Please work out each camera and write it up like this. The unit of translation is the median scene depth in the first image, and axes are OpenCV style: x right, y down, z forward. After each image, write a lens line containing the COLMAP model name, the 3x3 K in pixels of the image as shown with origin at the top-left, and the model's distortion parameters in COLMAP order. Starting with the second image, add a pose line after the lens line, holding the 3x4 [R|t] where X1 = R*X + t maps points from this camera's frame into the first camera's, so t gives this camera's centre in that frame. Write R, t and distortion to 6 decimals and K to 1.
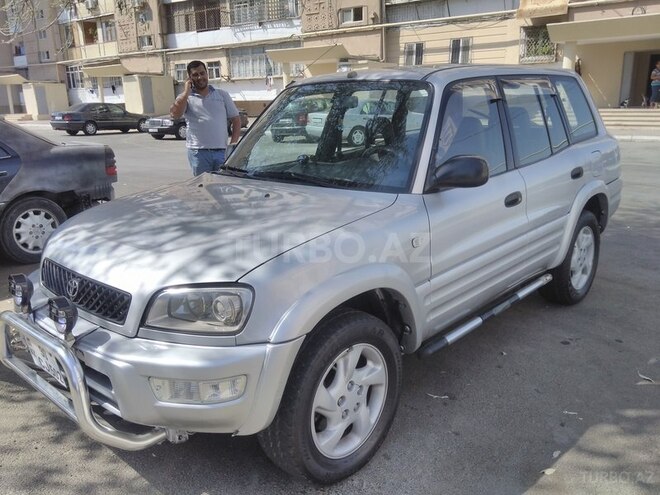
lens RADIAL K [[557.4, 0, 330.0], [0, 557.4, 247.5], [0, 0, 1]] dist [0.015244, -0.014163]
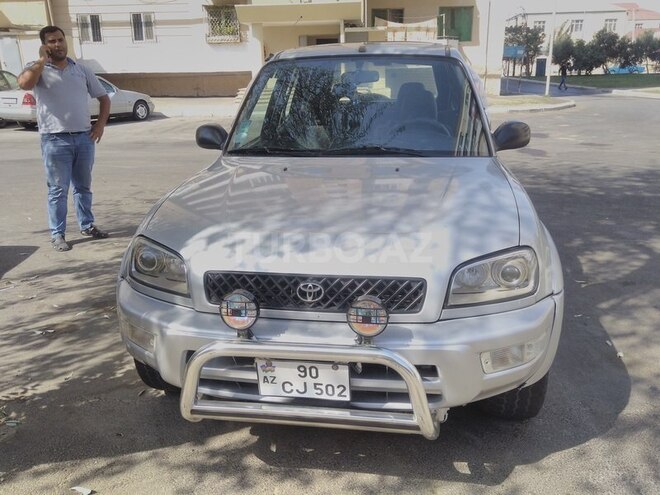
lens RADIAL K [[557.4, 0, 330.0], [0, 557.4, 247.5], [0, 0, 1]] dist [0.015244, -0.014163]
pose [[0.822584, -0.162192, 0.545022, -0.099807], [0.142949, 0.986662, 0.077870, -0.006407], [-0.550383, 0.013856, 0.834797, 0.030145]]
